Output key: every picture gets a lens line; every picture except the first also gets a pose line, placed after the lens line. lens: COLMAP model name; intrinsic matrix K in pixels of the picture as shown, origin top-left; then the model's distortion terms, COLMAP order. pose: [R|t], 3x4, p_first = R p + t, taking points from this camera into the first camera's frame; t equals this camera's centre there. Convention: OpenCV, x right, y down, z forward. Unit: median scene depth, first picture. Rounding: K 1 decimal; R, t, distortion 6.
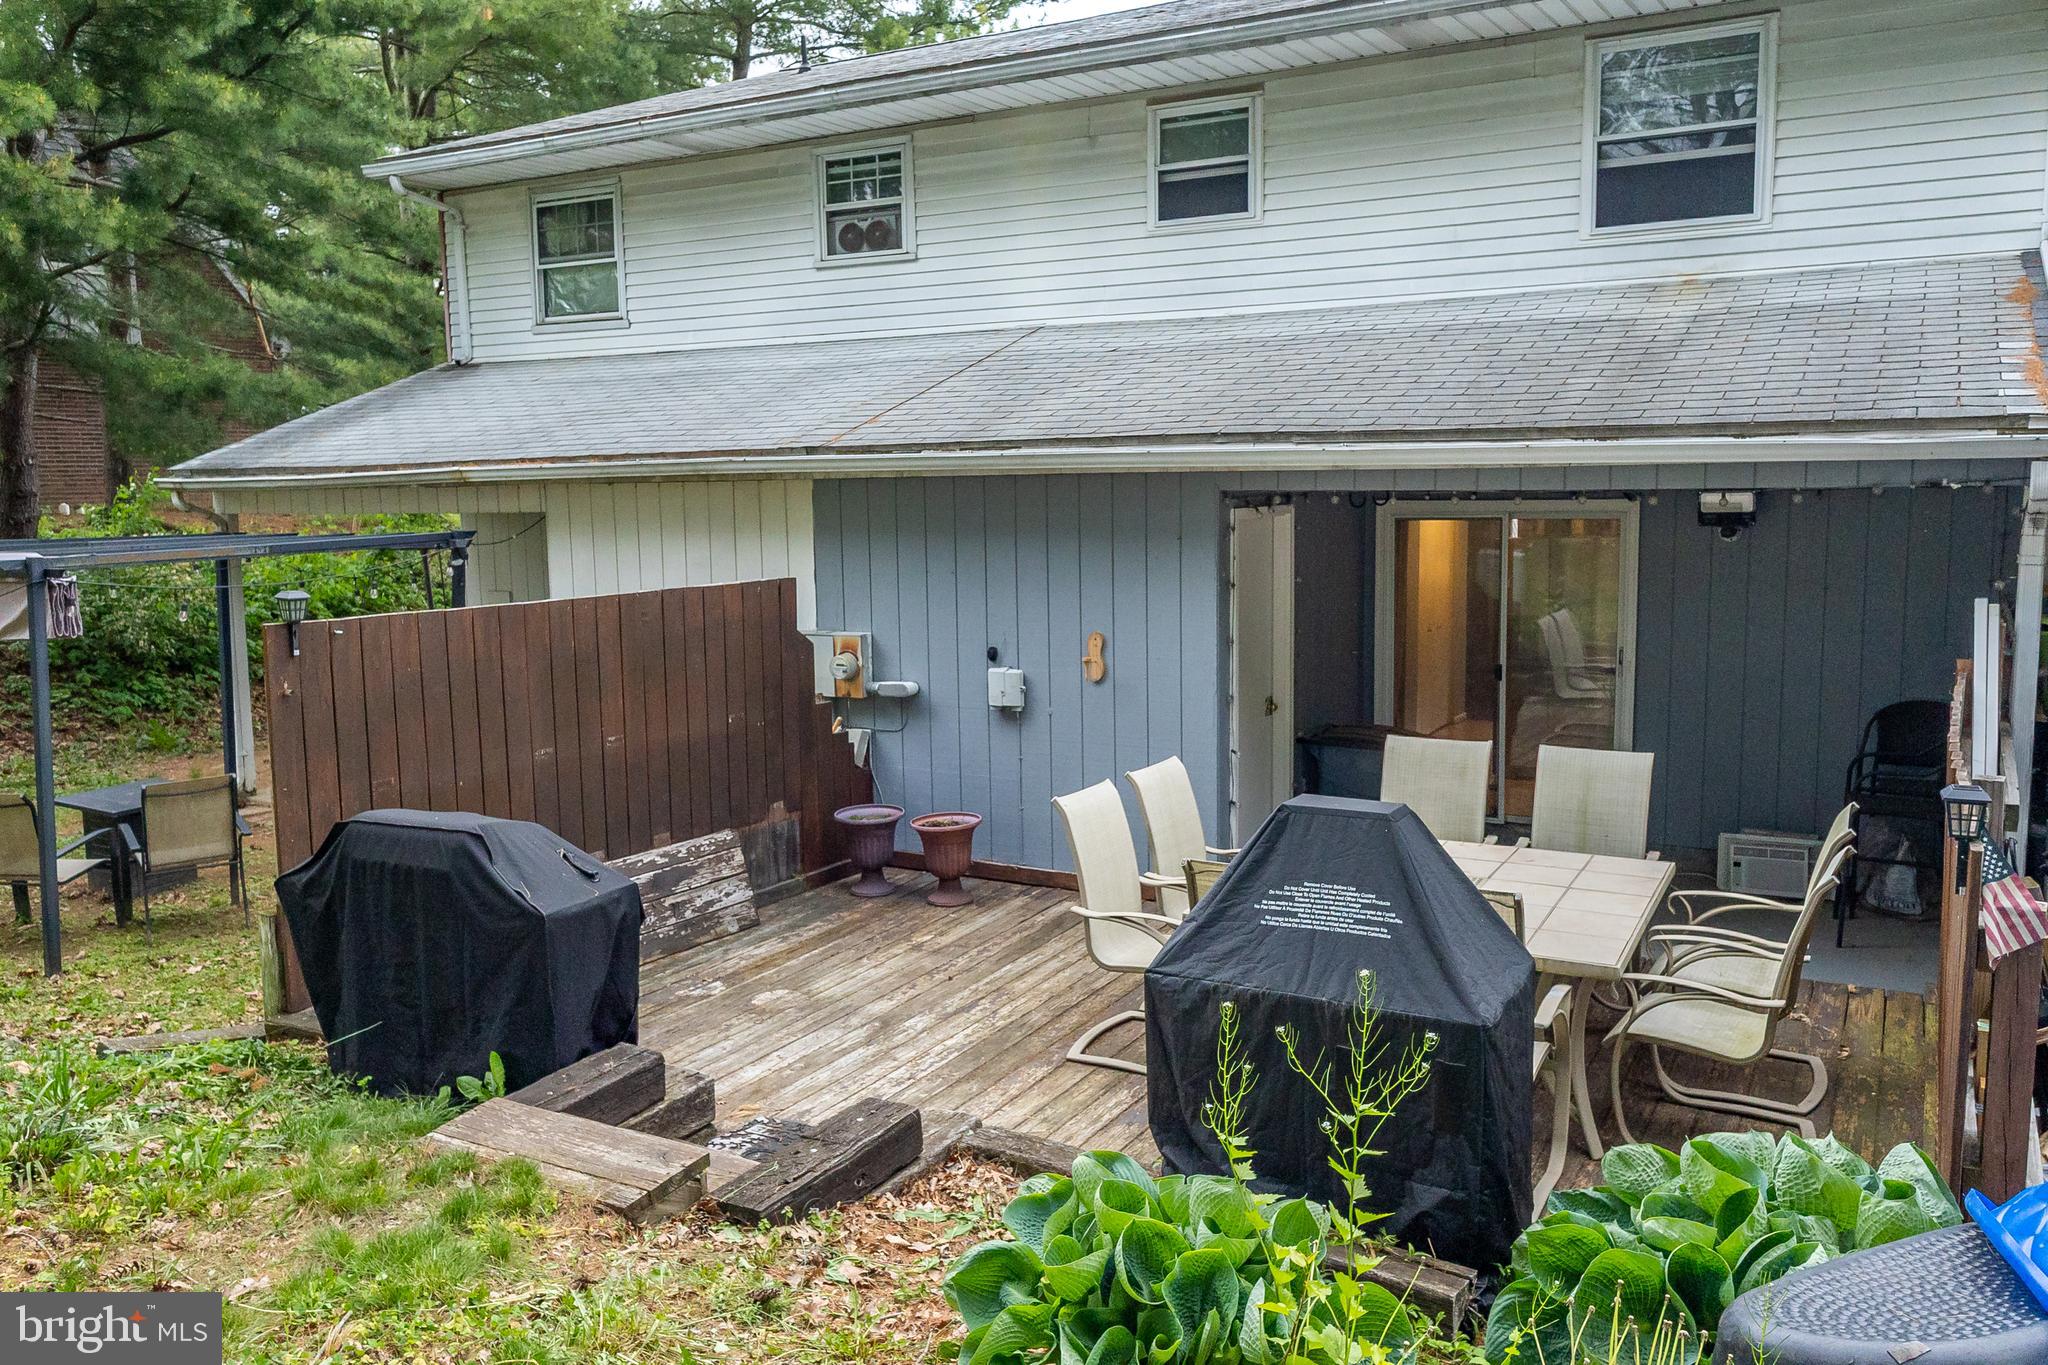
lens RADIAL K [[1726.1, 0, 1018.4], [0, 1726.1, 667.5], [0, 0, 1]] dist [0.022841, -0.020759]
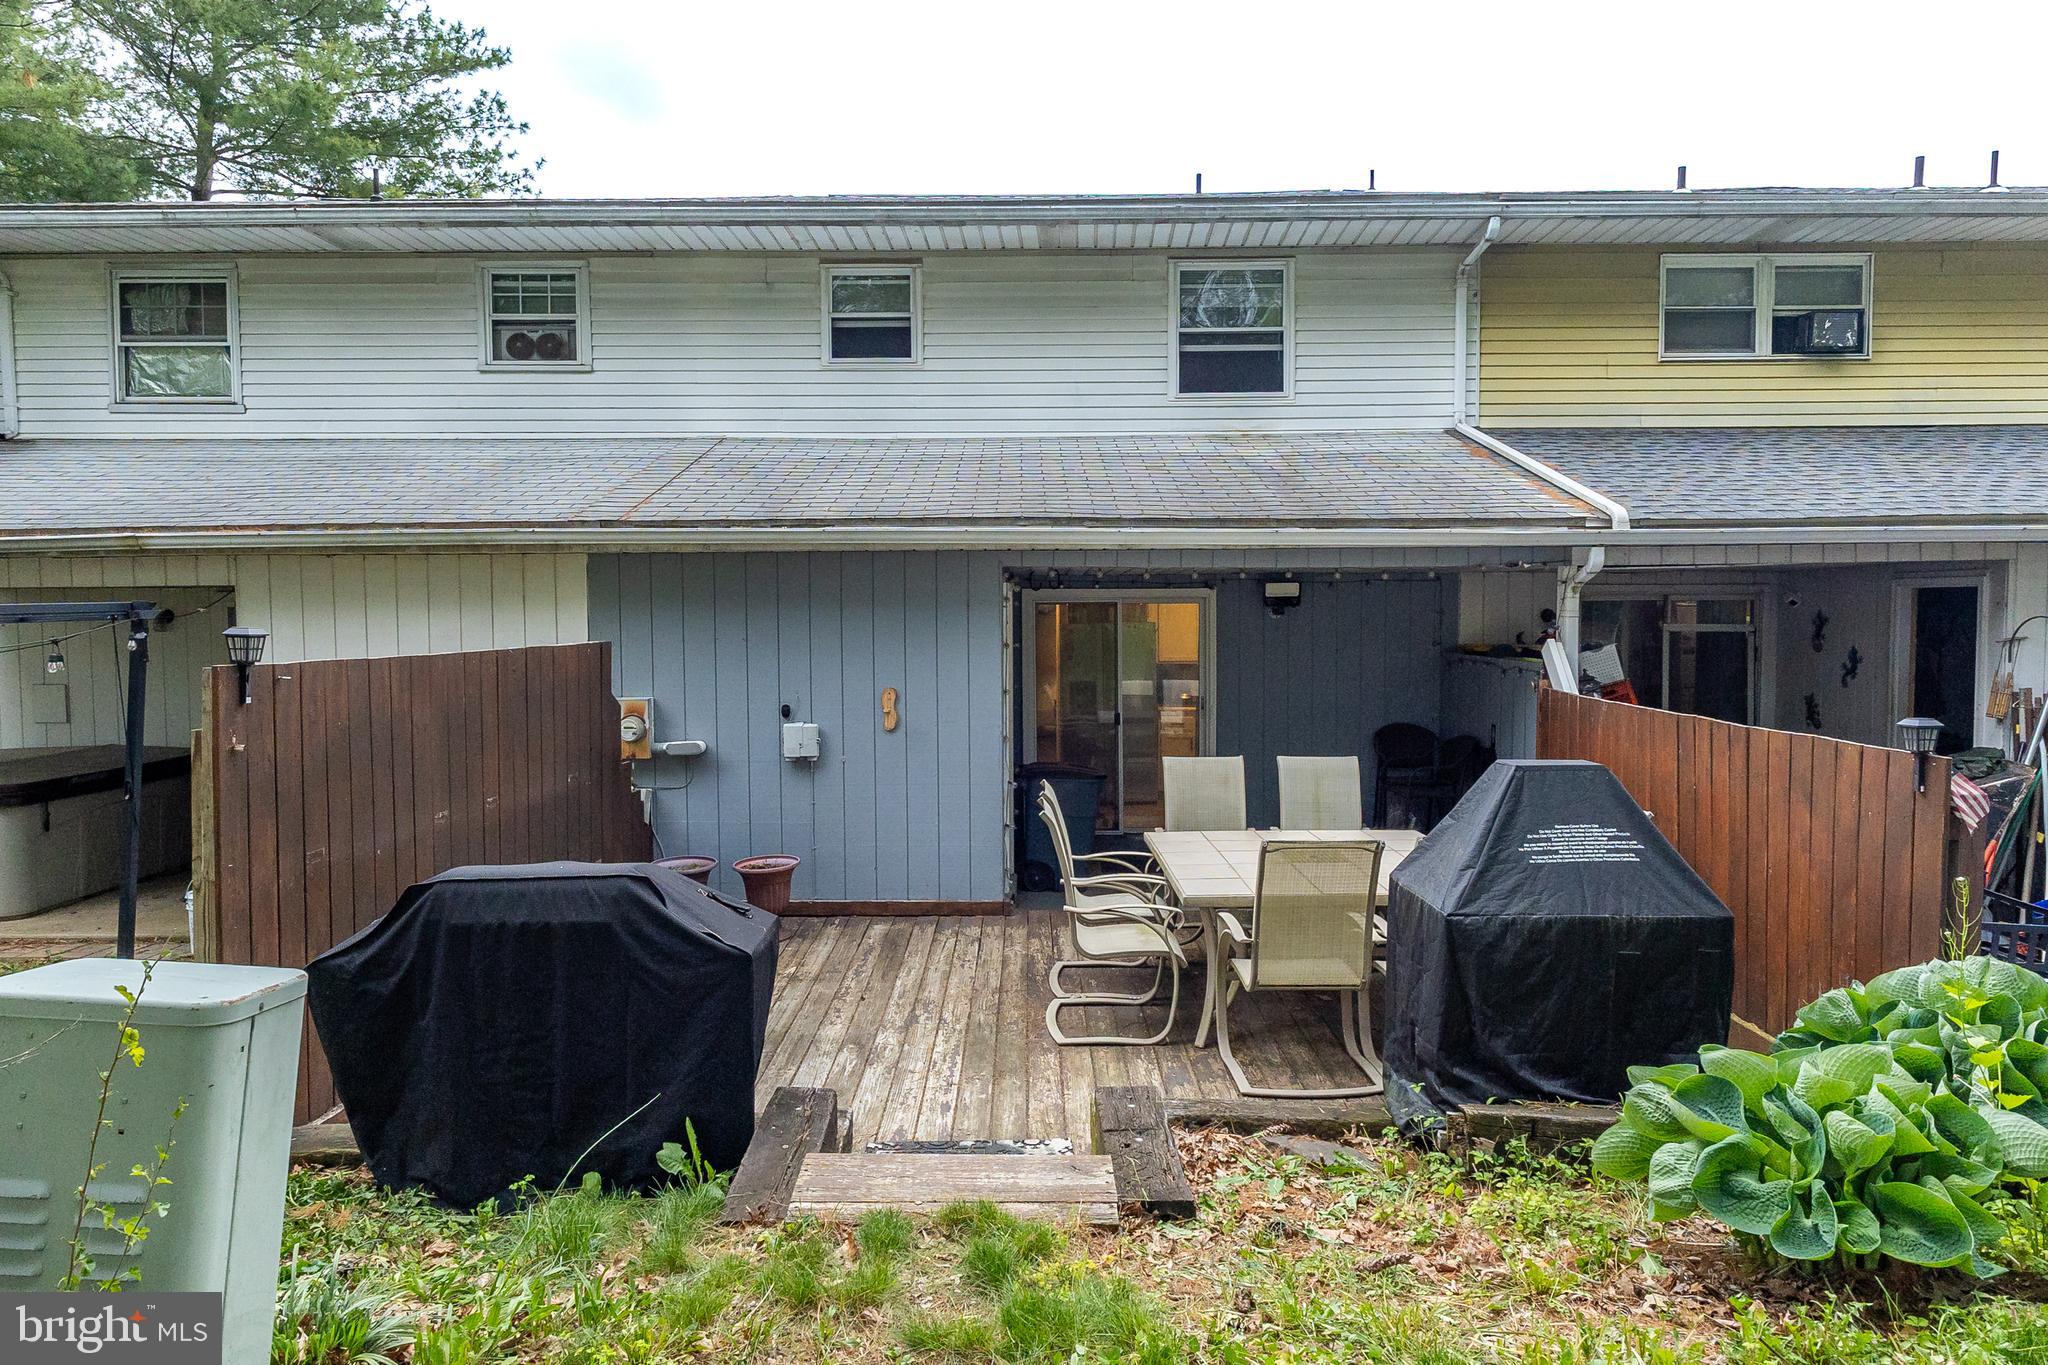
lens RADIAL K [[1306.4, 0, 1010.7], [0, 1306.4, 661.3], [0, 0, 1]] dist [0.020392, -0.012296]
pose [[0.855270, -0.005709, 0.518151, -0.329984], [0.050531, 0.996093, -0.072431, 0.028857], [-0.515713, 0.088131, 0.852217, 0.202383]]
